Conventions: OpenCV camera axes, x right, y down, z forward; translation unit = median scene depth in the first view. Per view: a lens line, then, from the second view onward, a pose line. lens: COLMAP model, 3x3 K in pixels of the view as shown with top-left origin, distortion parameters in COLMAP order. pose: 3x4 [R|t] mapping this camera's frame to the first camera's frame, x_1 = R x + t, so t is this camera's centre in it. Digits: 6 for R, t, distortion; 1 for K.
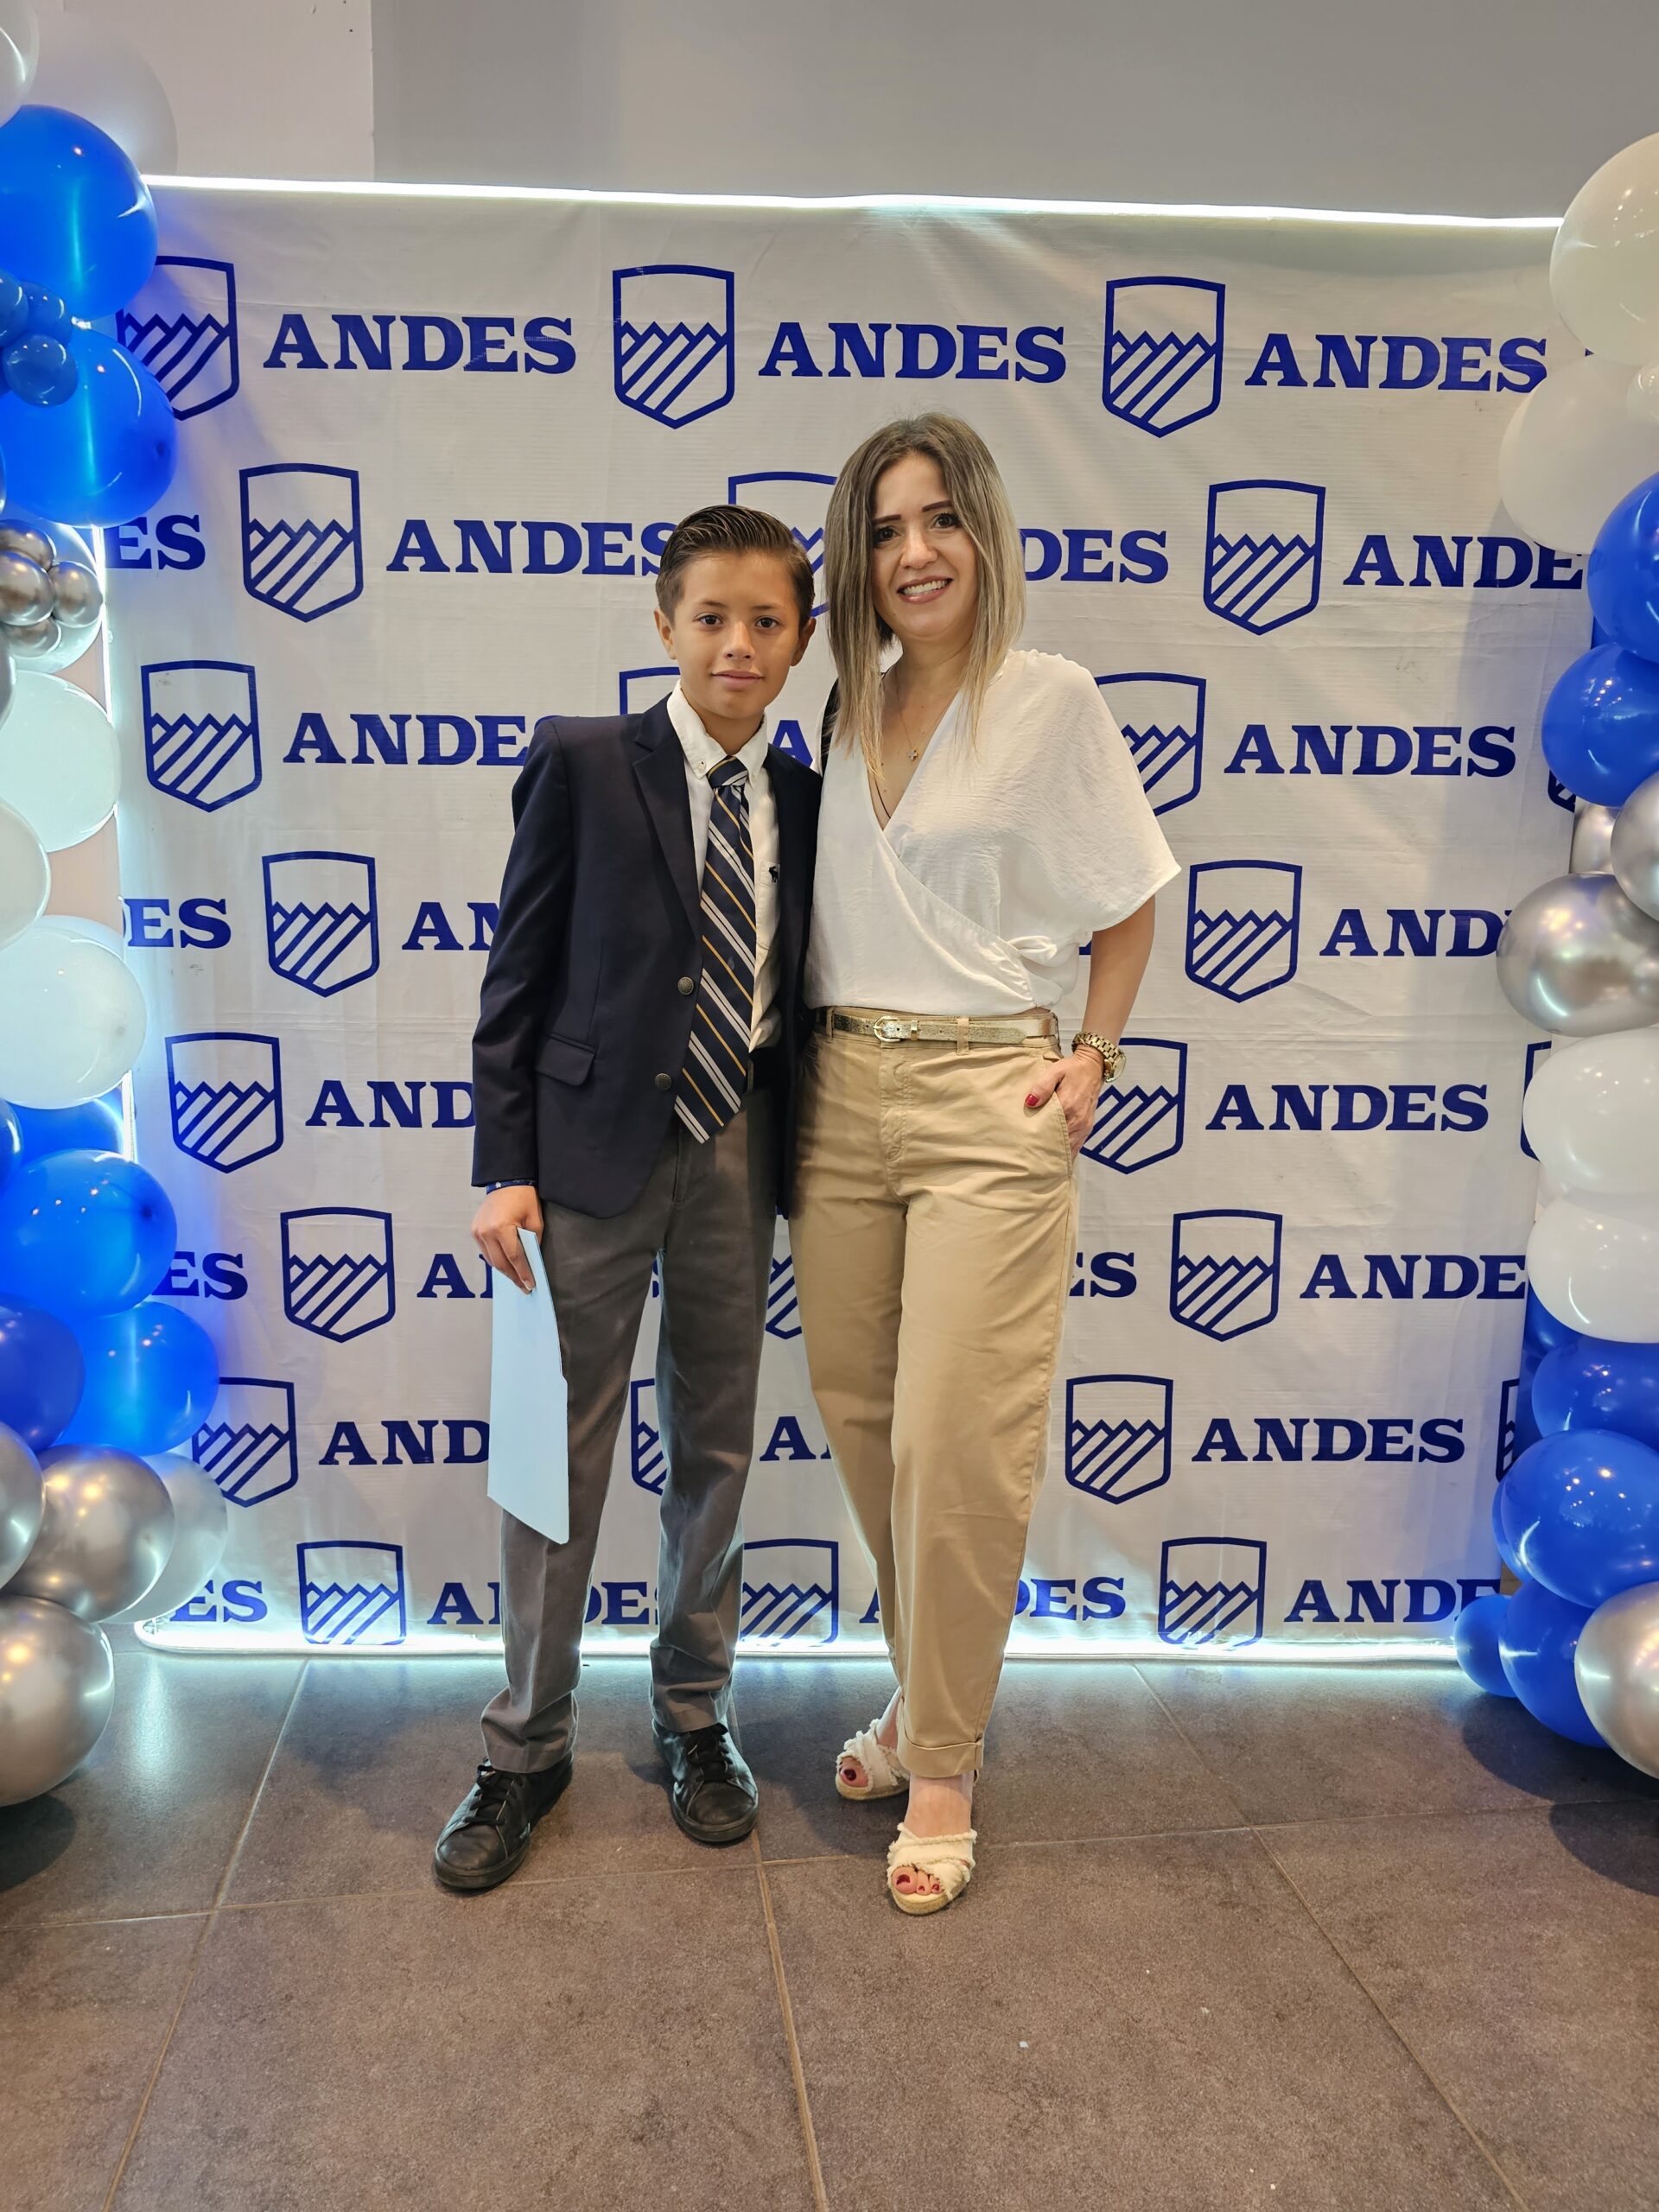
lens RADIAL K [[1514.1, 0, 816.8], [0, 1514.1, 1105.1], [0, 0, 1]] dist [0.026505, -0.027706]
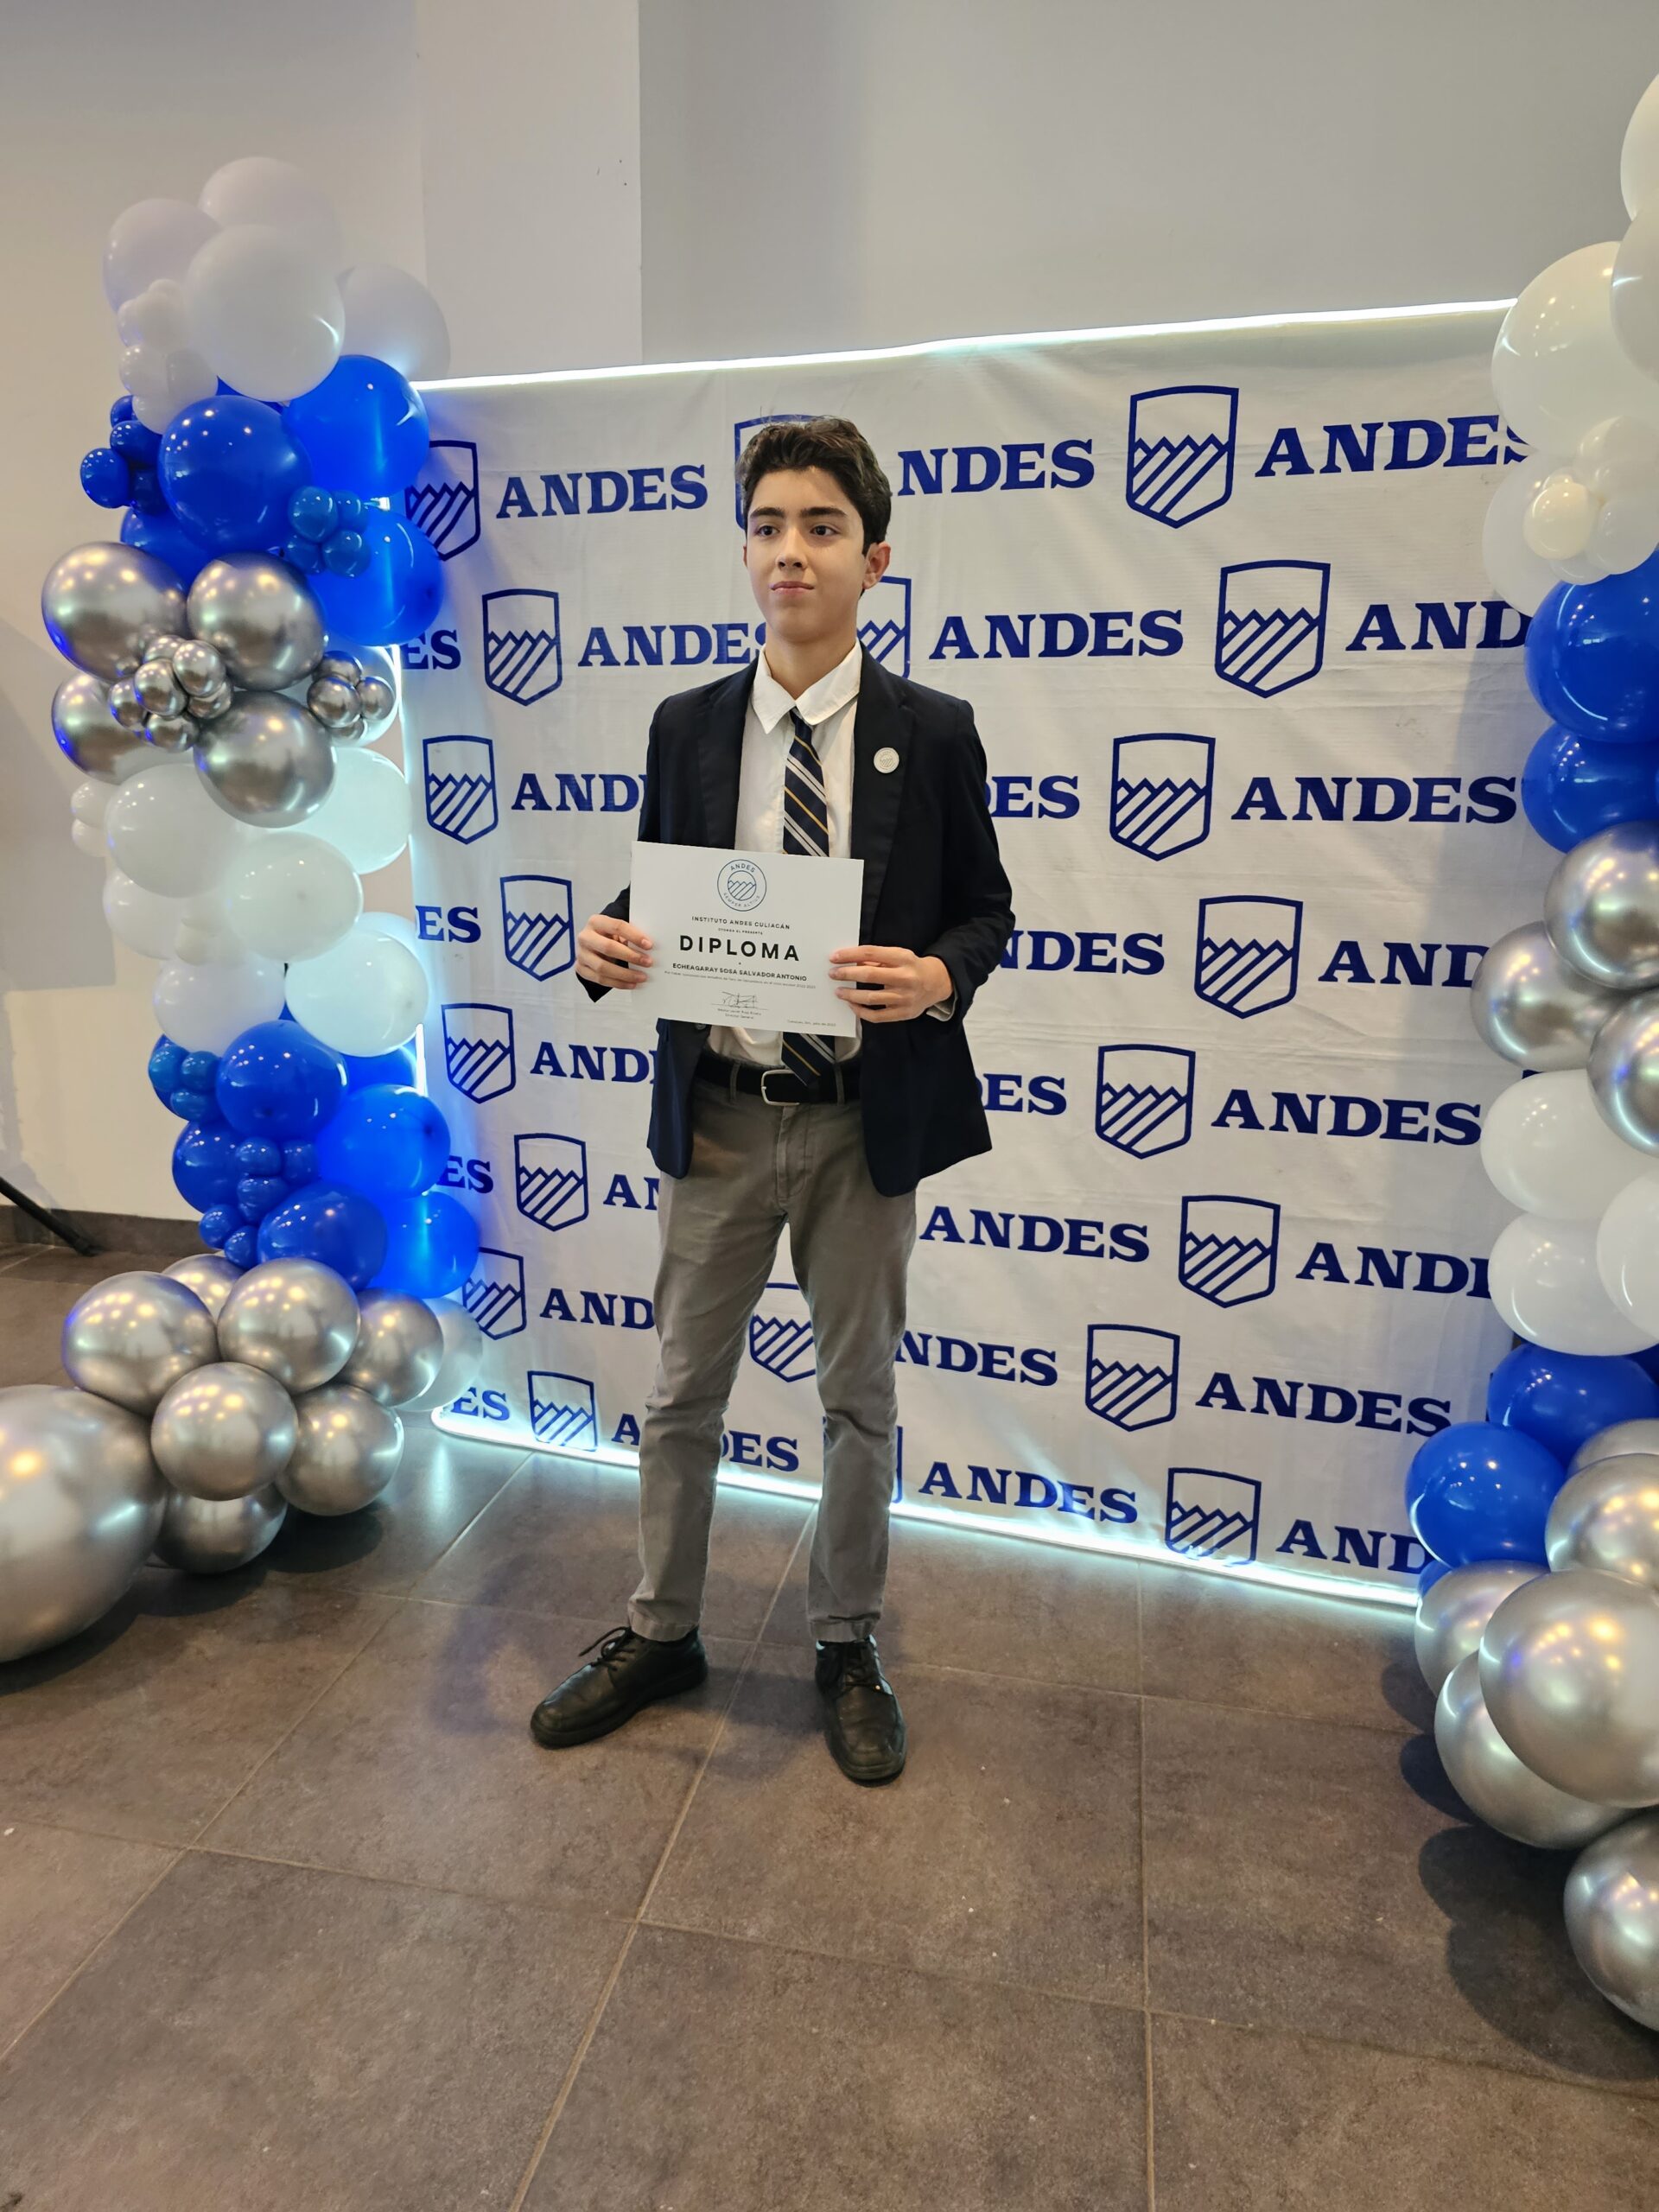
lens RADIAL K [[1514.1, 0, 805.9], [0, 1514.1, 1118.4], [0, 0, 1]] dist [0.026505, -0.027706]
pose [[0.935524, 0.075063, -0.345197, 0.391657], [-0.043649, 0.994238, 0.097904, -0.095778], [0.350557, -0.076524, 0.933410, -0.202458]]
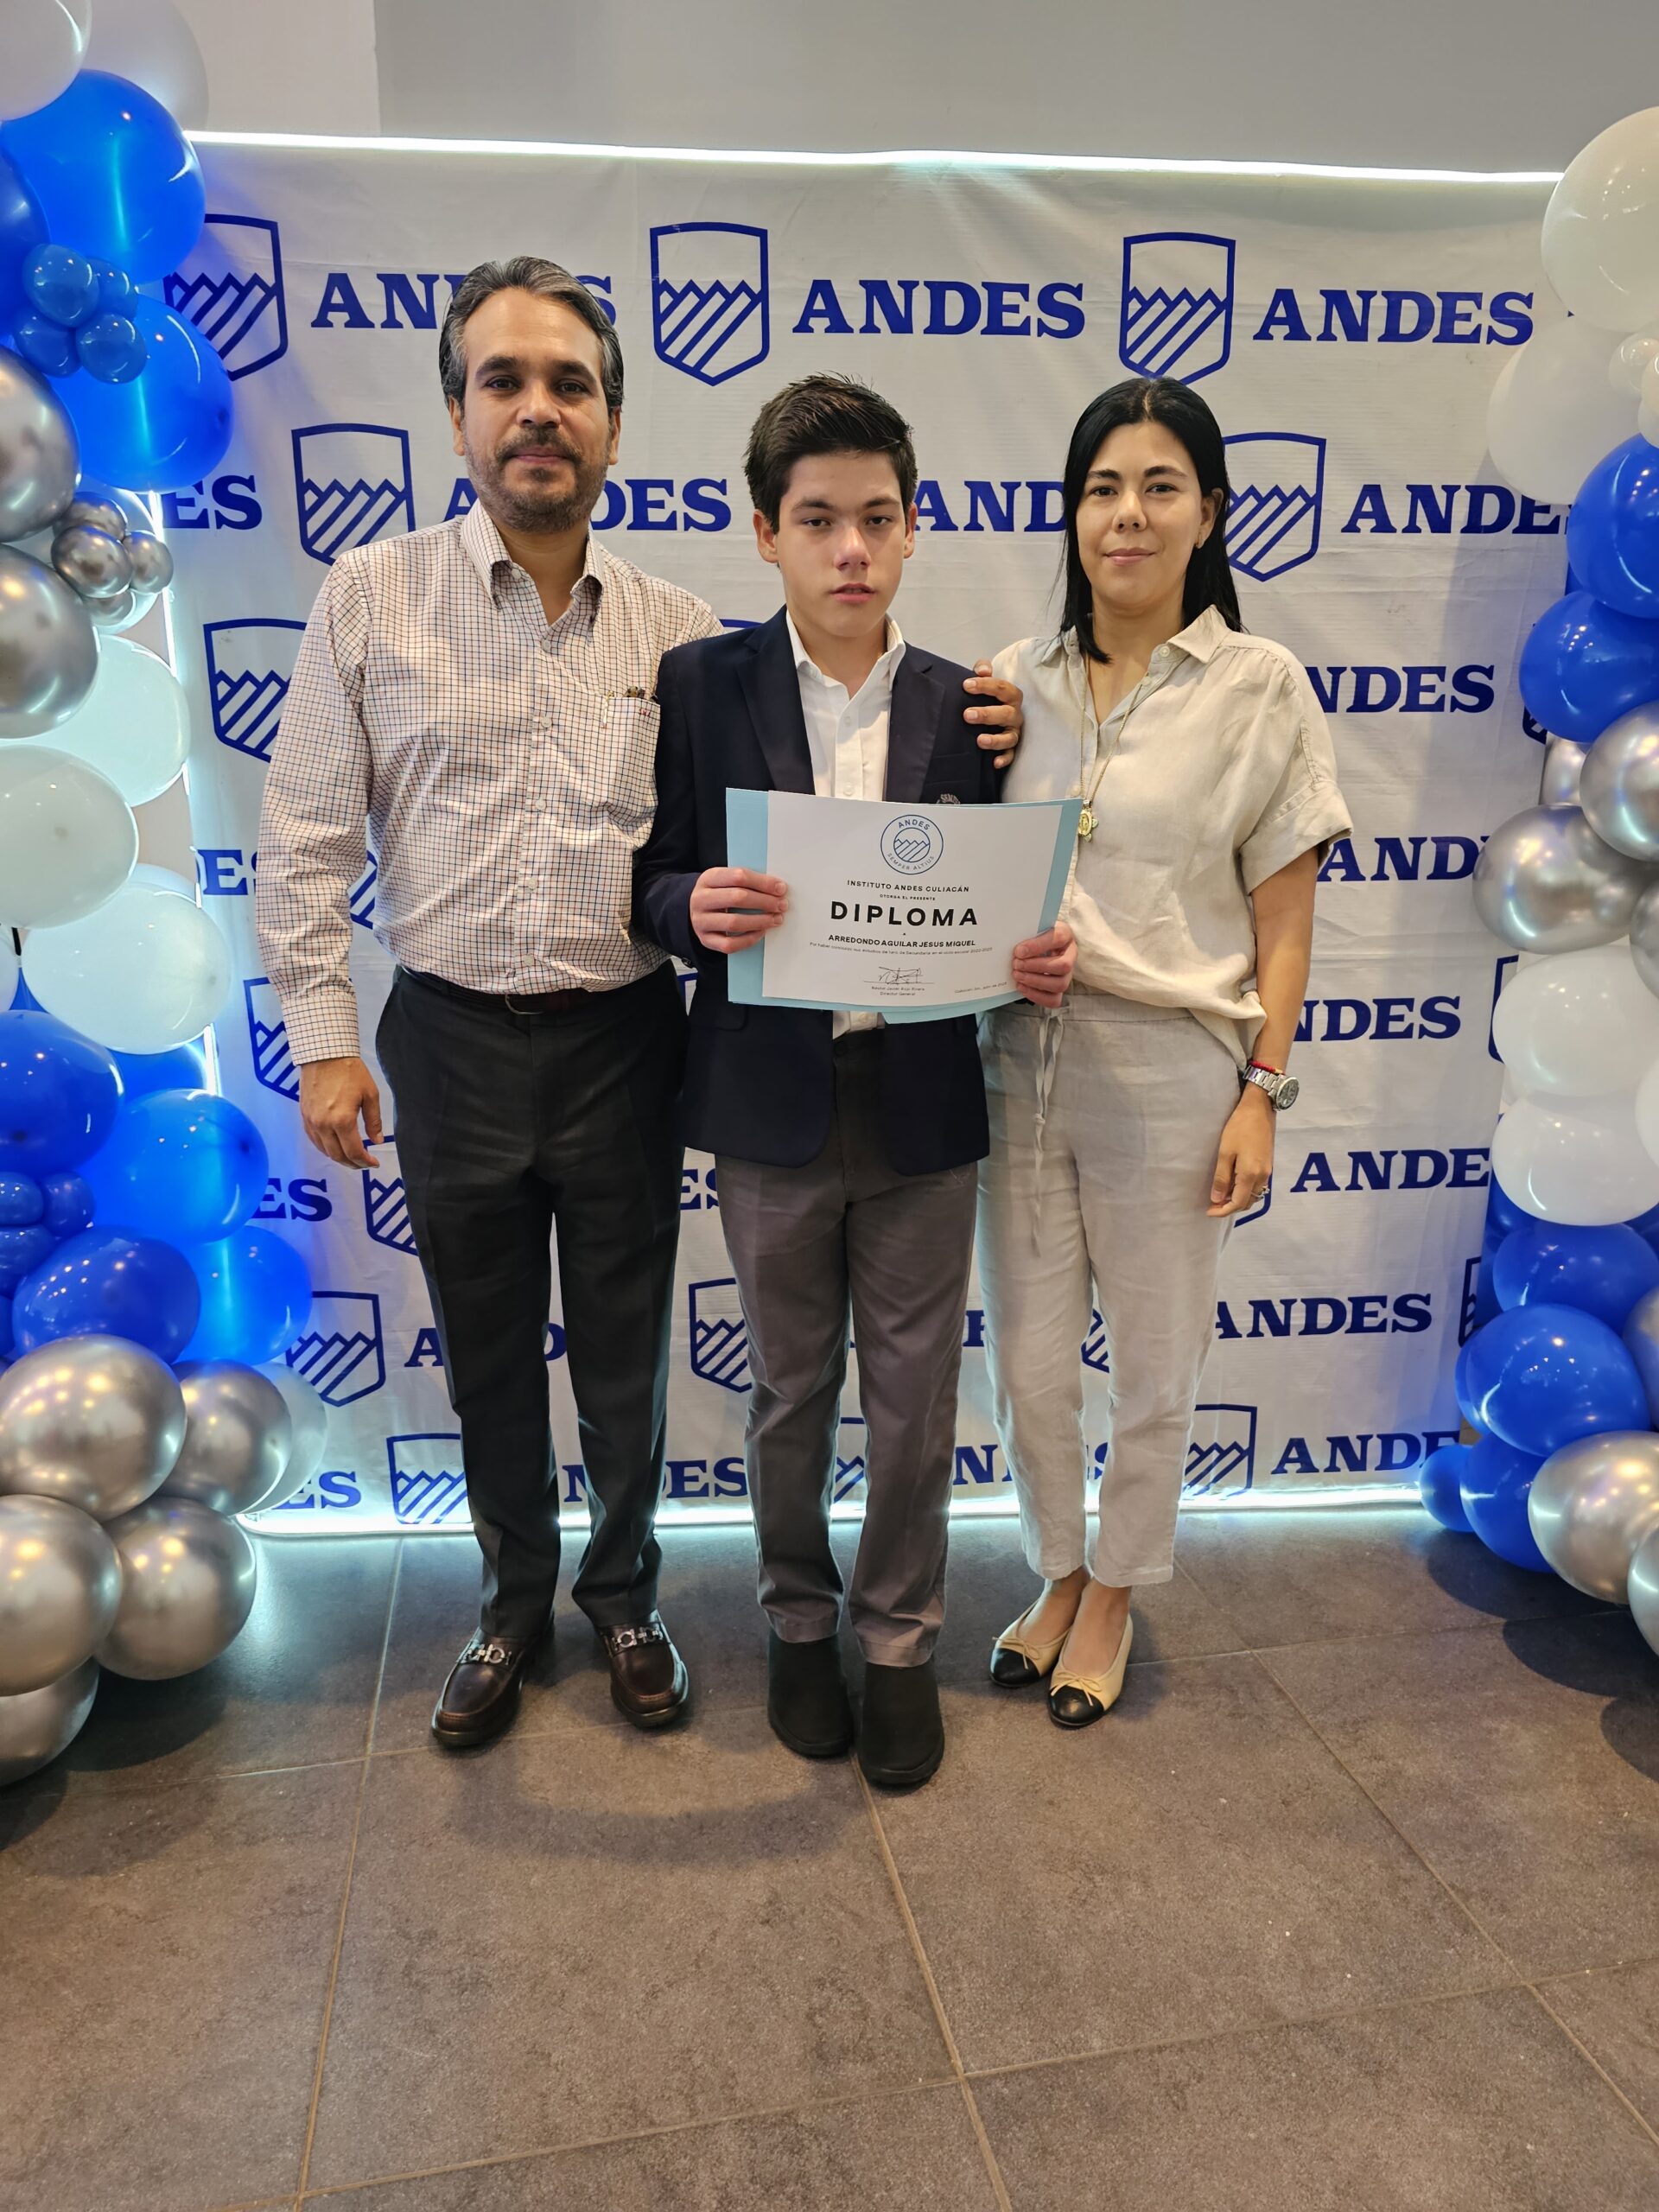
lens RADIAL K [[1514.1, 0, 828.0], [0, 1514.1, 1123.5], [0, 0, 1]] dist [0.026505, -0.027706]
pose [[0.998743, -0.025399, 0.043223, -0.071491], [0.020781, 0.994346, 0.104133, -0.049068], [-0.045623, -0.103104, 0.993624, -0.089122]]
